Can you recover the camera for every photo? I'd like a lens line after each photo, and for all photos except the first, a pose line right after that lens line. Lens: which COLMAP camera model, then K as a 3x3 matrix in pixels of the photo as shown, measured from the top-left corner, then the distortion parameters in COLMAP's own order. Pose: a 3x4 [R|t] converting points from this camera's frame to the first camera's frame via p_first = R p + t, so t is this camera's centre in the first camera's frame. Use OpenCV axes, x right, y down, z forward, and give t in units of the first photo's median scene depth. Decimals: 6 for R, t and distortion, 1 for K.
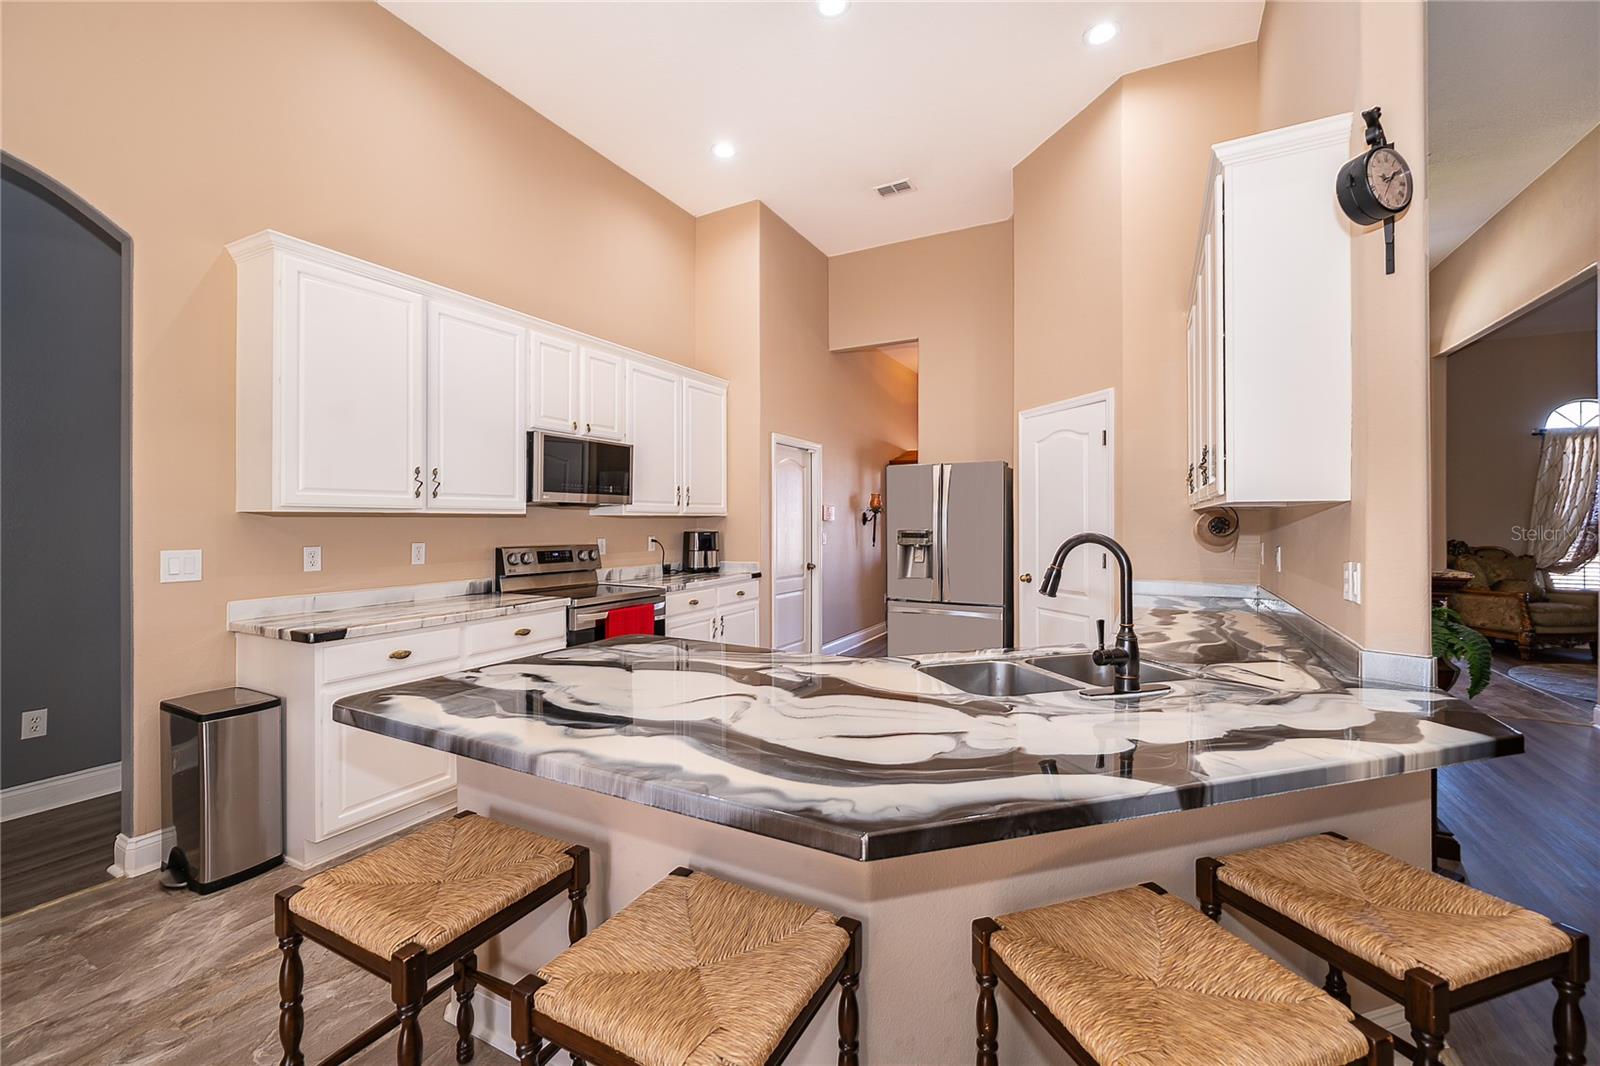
lens RADIAL K [[650.6, 0, 797.2], [0, 650.6, 521.8], [0, 0, 1]] dist [-0.001806, -0.001310]
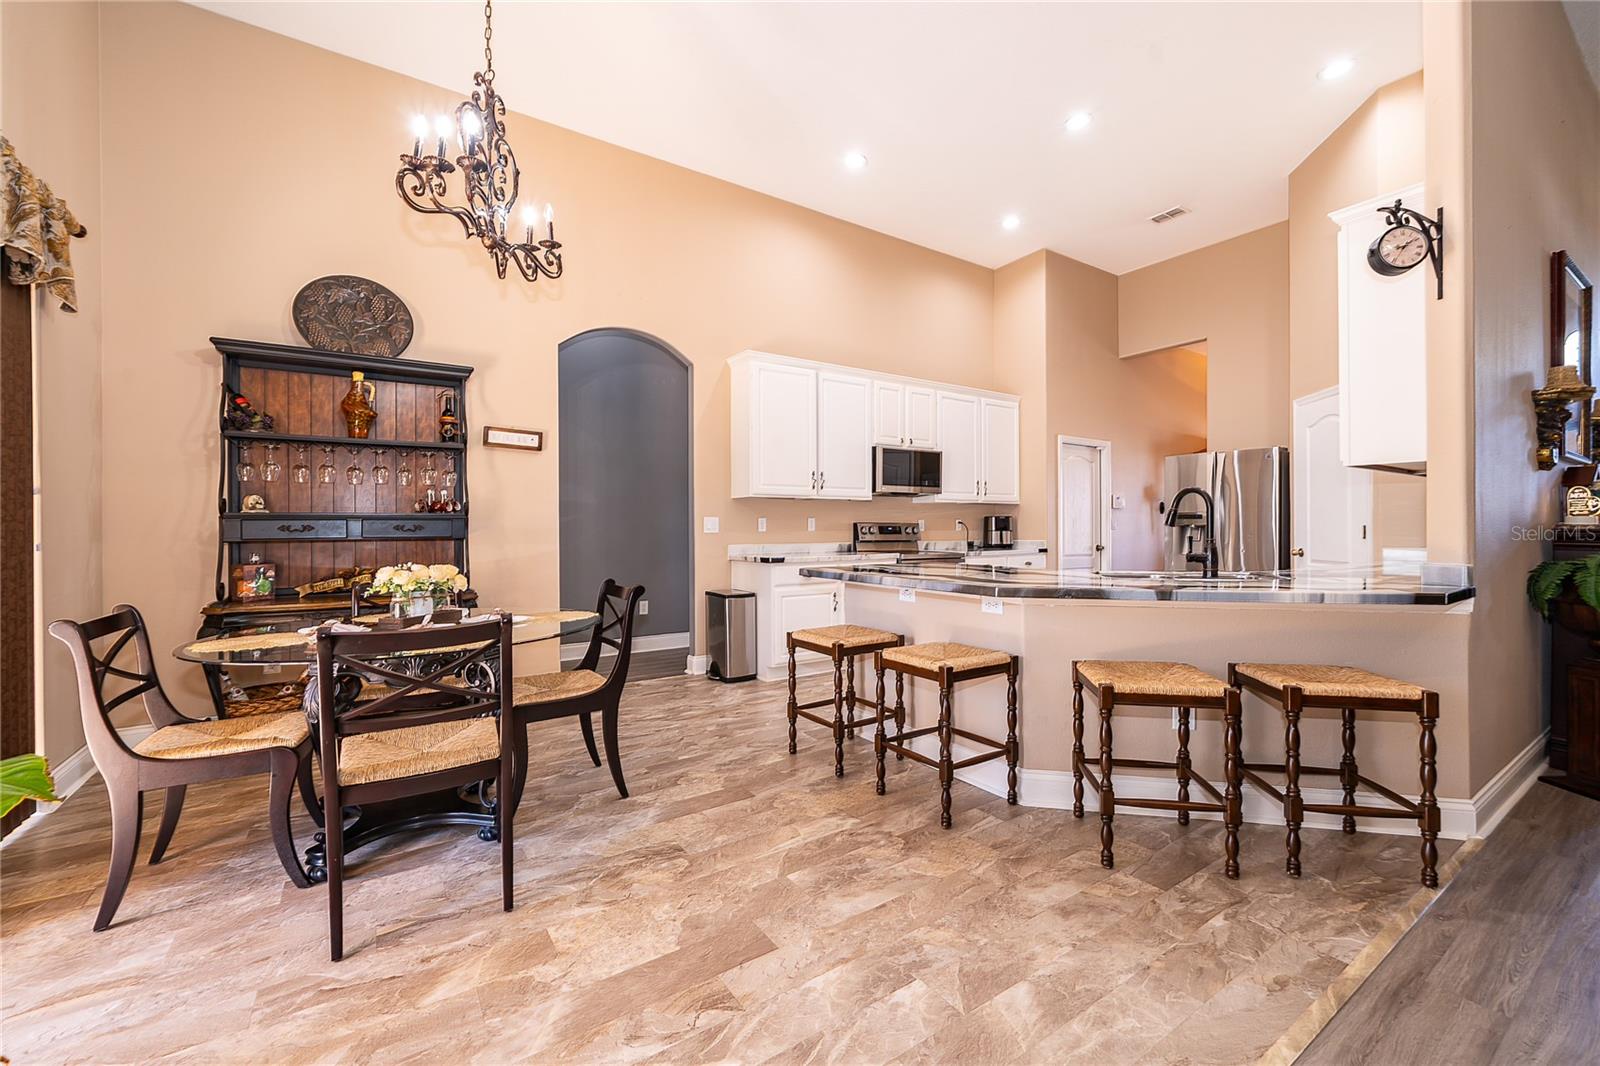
lens RADIAL K [[650.6, 0, 804.8], [0, 650.6, 529.1], [0, 0, 1]] dist [-0.001806, -0.001310]
pose [[0.883351, -0.002666, -0.468704, 0.151873], [0.002777, 0.999996, -0.000454, 0.052459], [0.468703, -0.000900, 0.883355, -0.401601]]
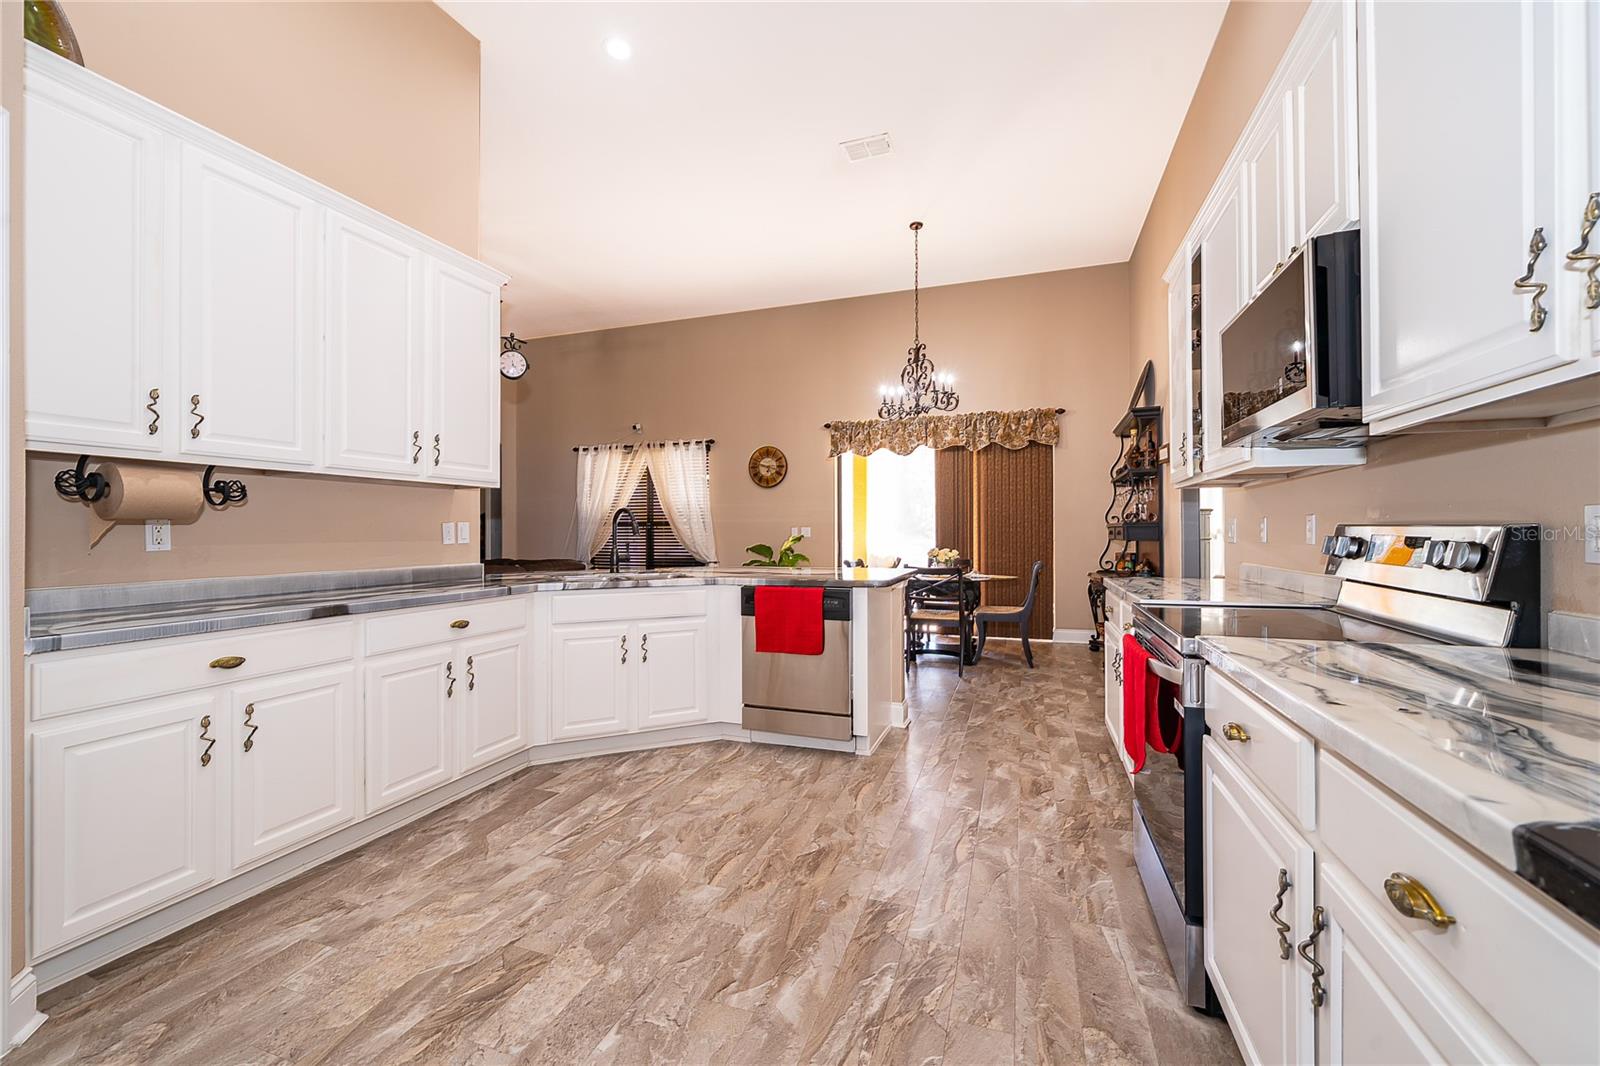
lens RADIAL K [[650.6, 0, 787.1], [0, 650.6, 523.9], [0, 0, 1]] dist [-0.001806, -0.001310]
pose [[-0.991305, 0.000834, -0.131581, 0.079671], [0.002092, 0.999953, -0.009423, 0.041238], [0.131567, -0.009616, -0.991261, 1.406462]]
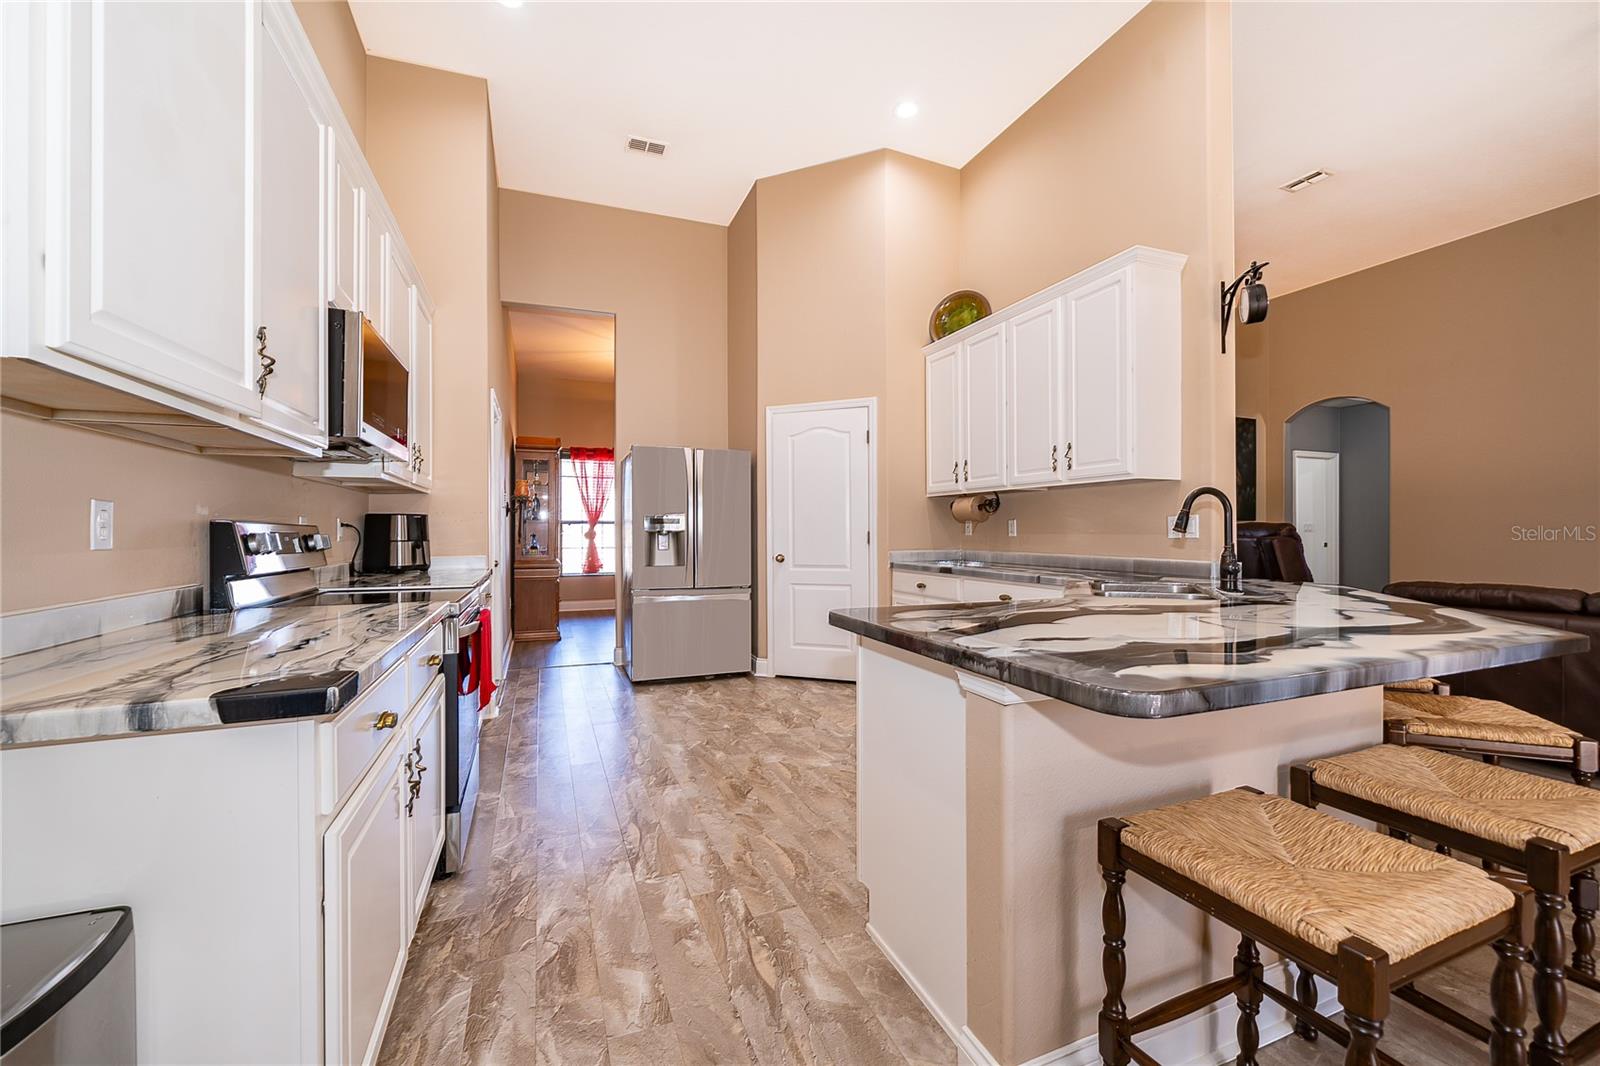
lens RADIAL K [[650.6, 0, 808.7], [0, 650.6, 518.7], [0, 0, 1]] dist [-0.001806, -0.001310]
pose [[0.641824, 0.011034, 0.766773, -0.526945], [0.004437, 0.999826, -0.018101, 0.047019], [-0.766839, 0.015019, 0.641663, 0.308868]]
